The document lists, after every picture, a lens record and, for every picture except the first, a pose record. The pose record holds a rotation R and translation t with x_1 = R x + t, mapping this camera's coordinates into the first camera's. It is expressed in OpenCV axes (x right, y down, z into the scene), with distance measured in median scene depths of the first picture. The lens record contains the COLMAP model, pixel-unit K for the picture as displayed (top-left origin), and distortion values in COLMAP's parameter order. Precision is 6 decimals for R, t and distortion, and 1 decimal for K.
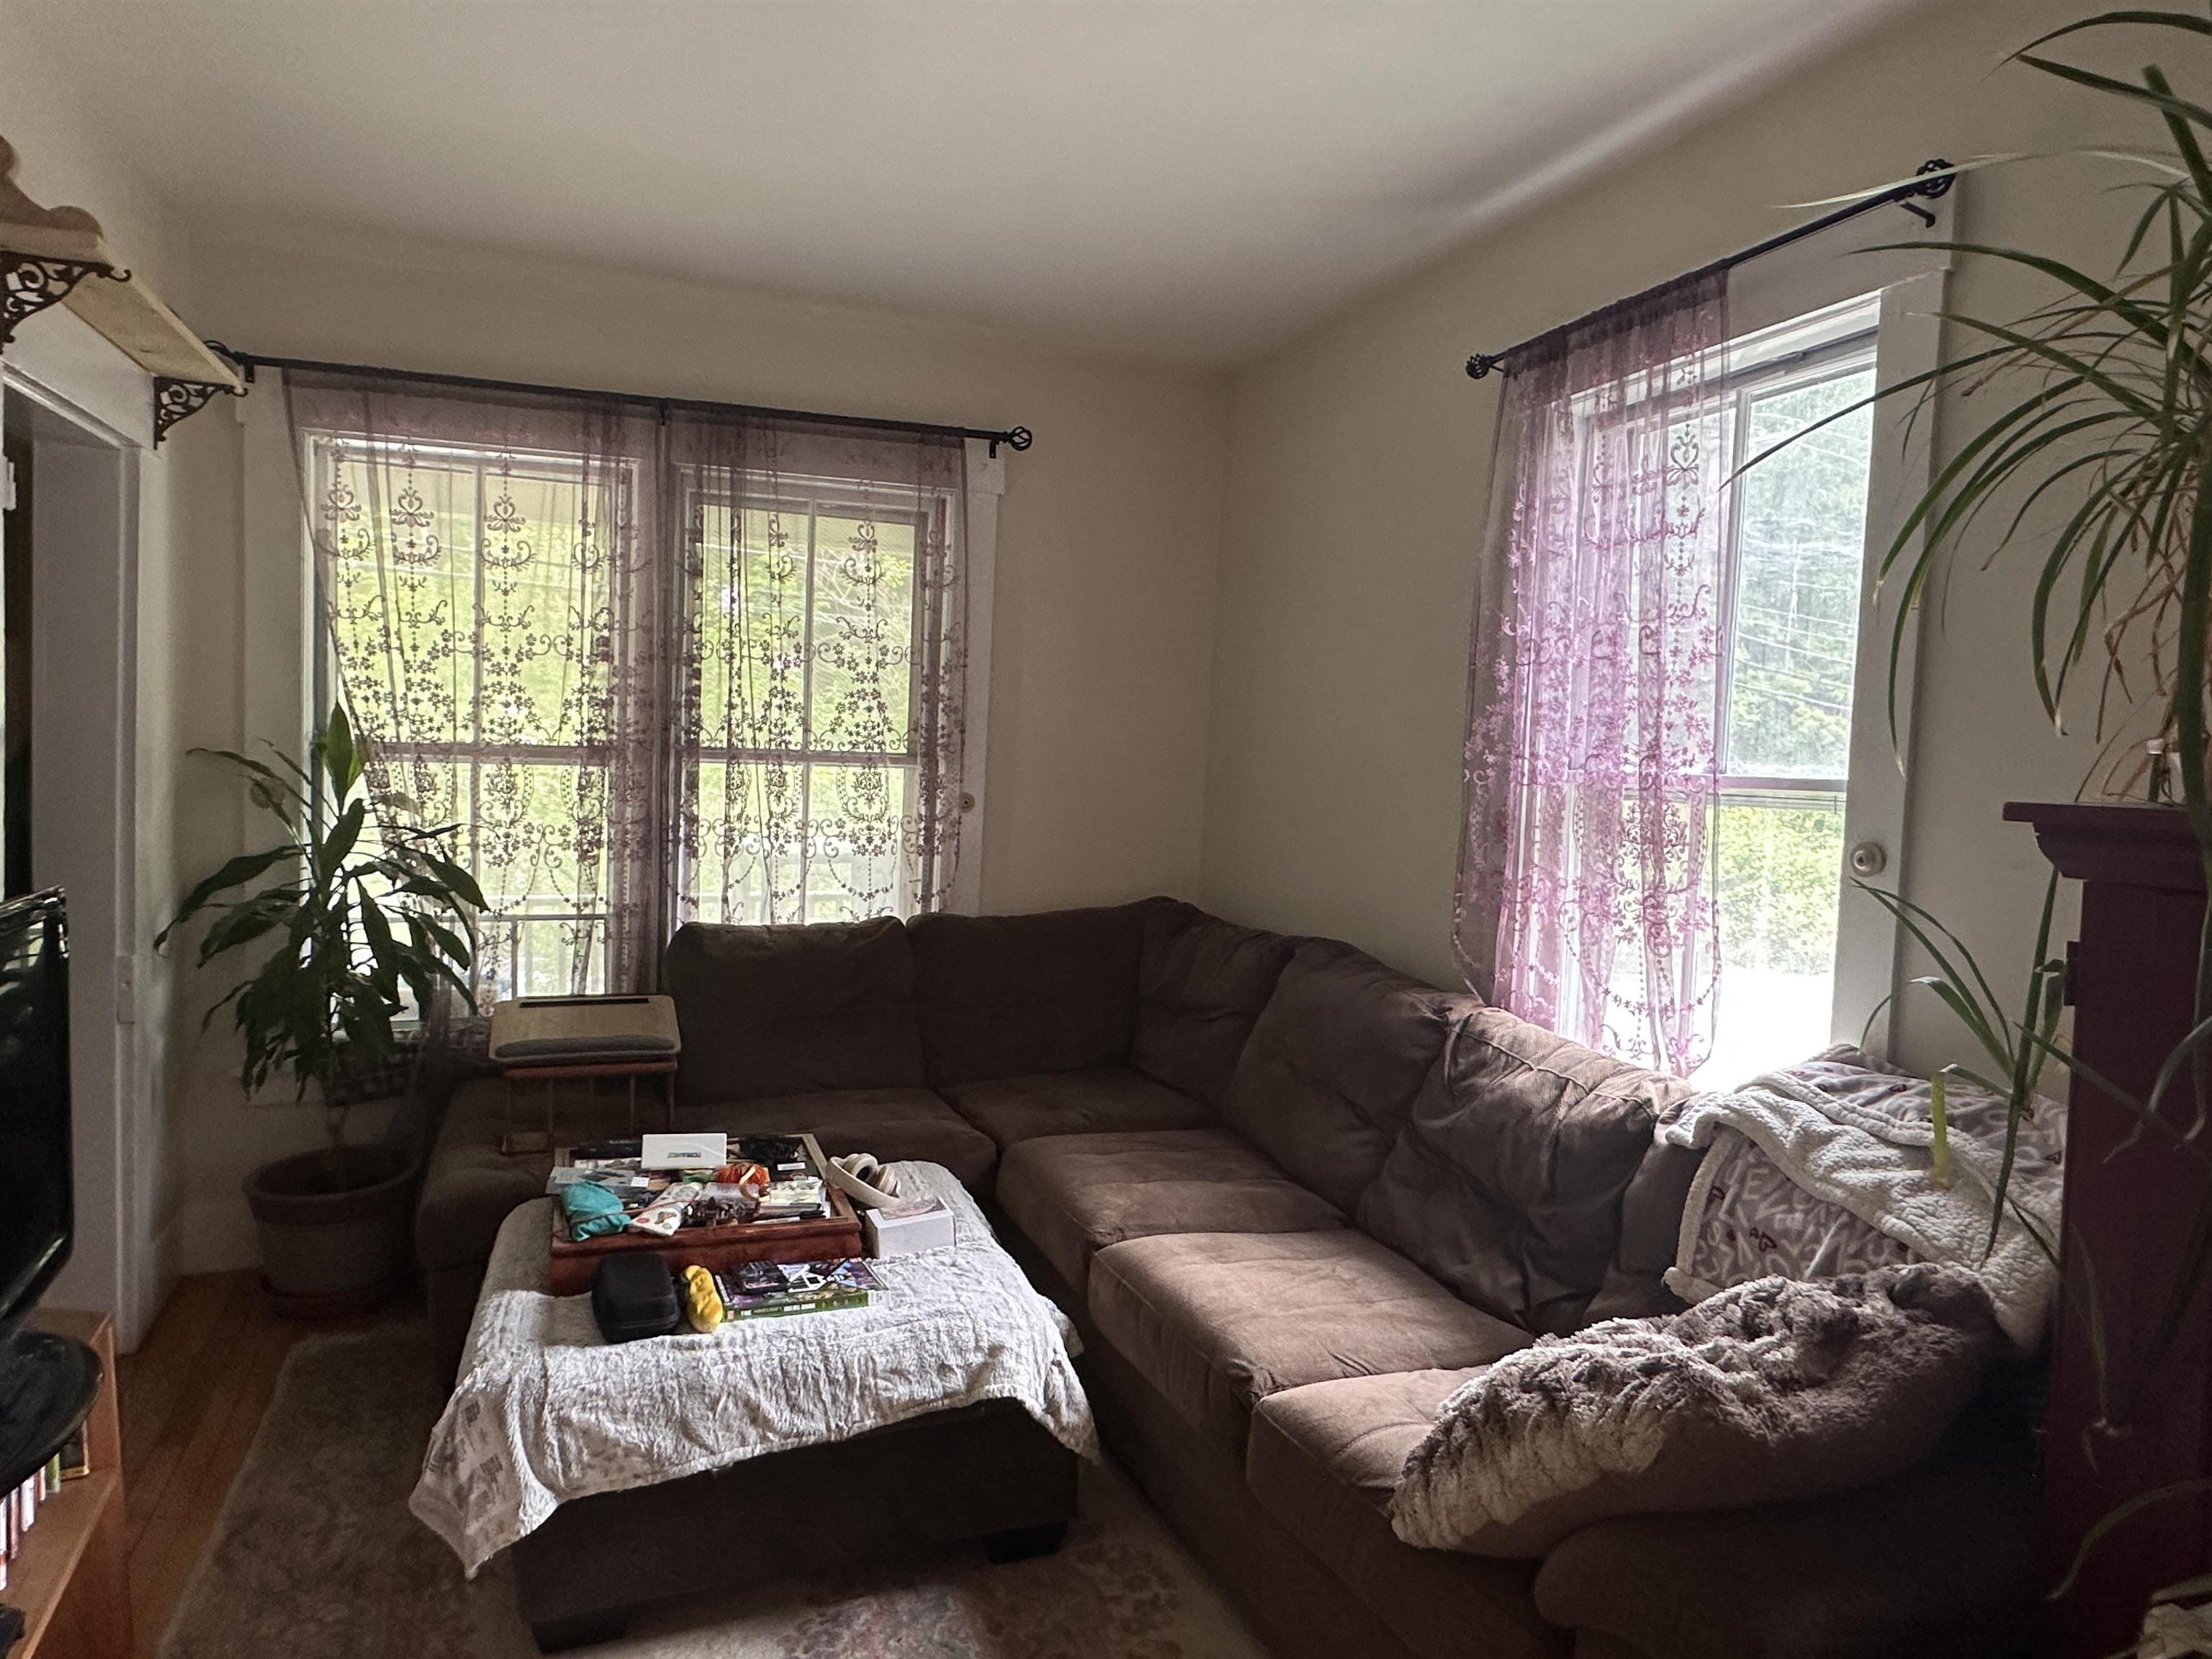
lens RADIAL K [[1337.6, 0, 1106.0], [0, 1337.6, 821.0], [0, 0, 1]] dist [-0.004493, 0.000628]
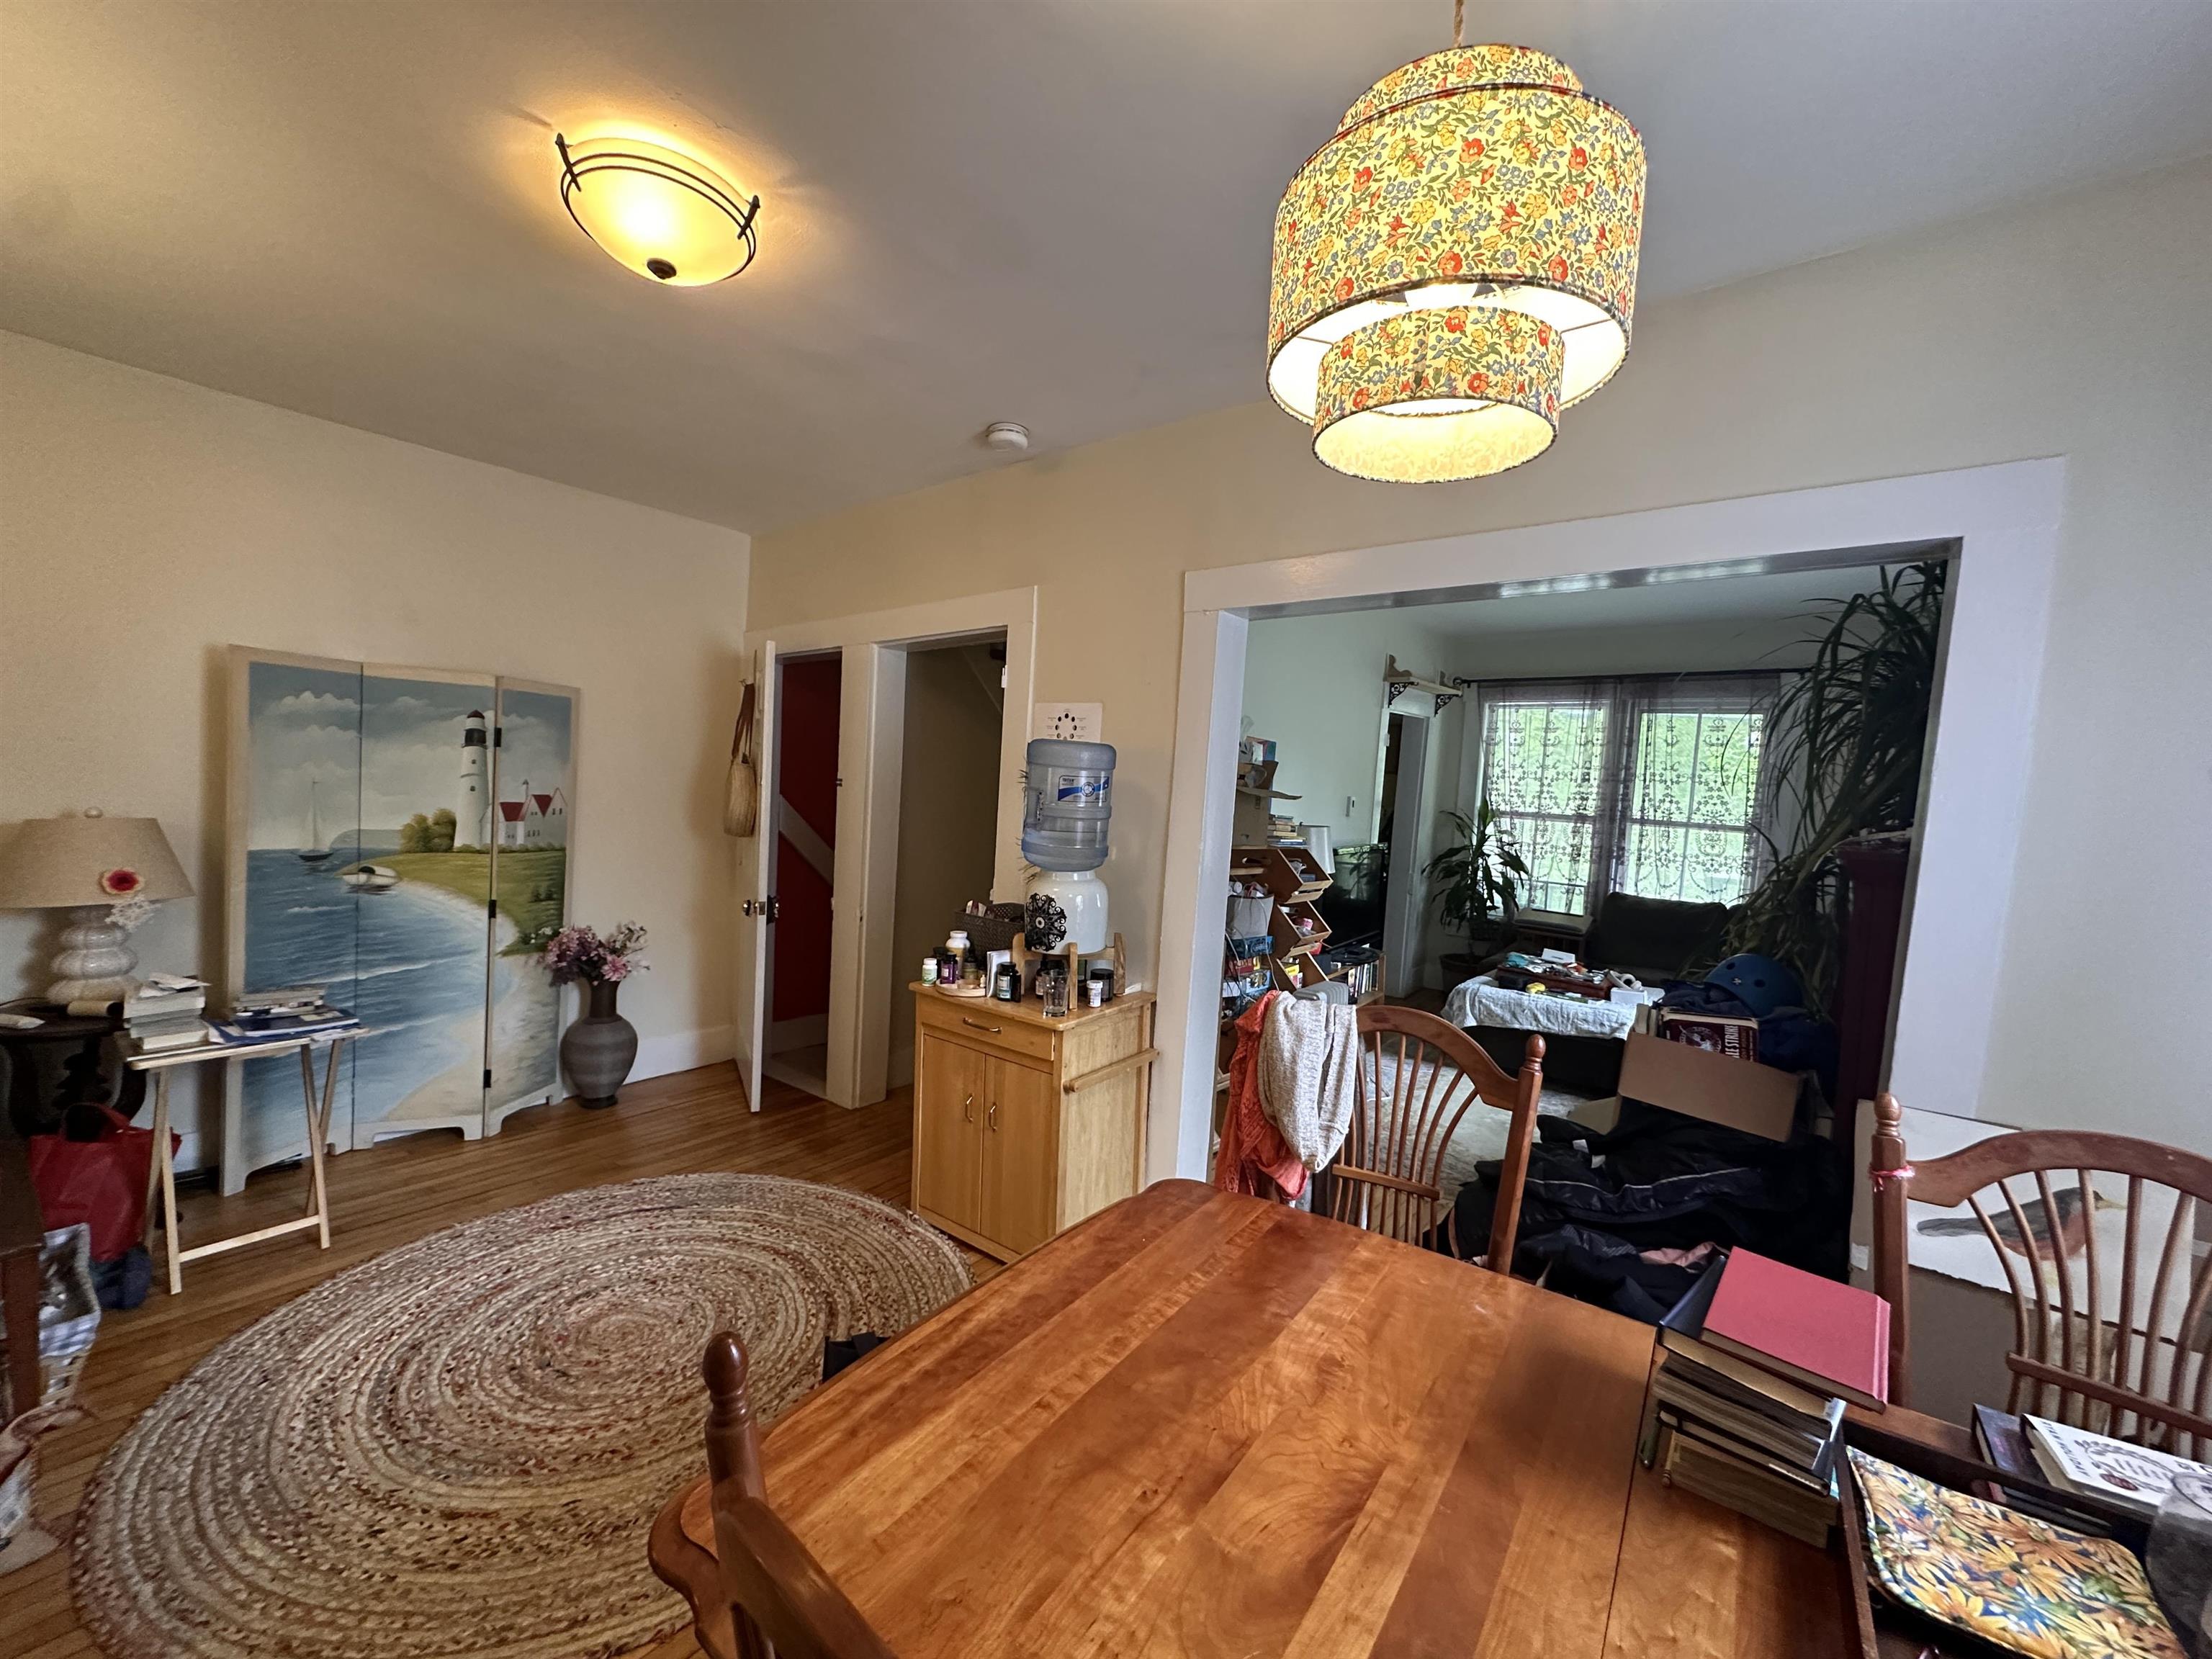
lens RADIAL K [[889.2, 0, 1099.7], [0, 889.2, 840.5], [0, 0, 1]] dist [-0.001014, -0.000014]
pose [[0.487041, 0.062155, -0.871164, 0.658109], [-0.091829, 0.995580, 0.019693, 0.041904], [0.868538, 0.070407, 0.490596, -0.619532]]
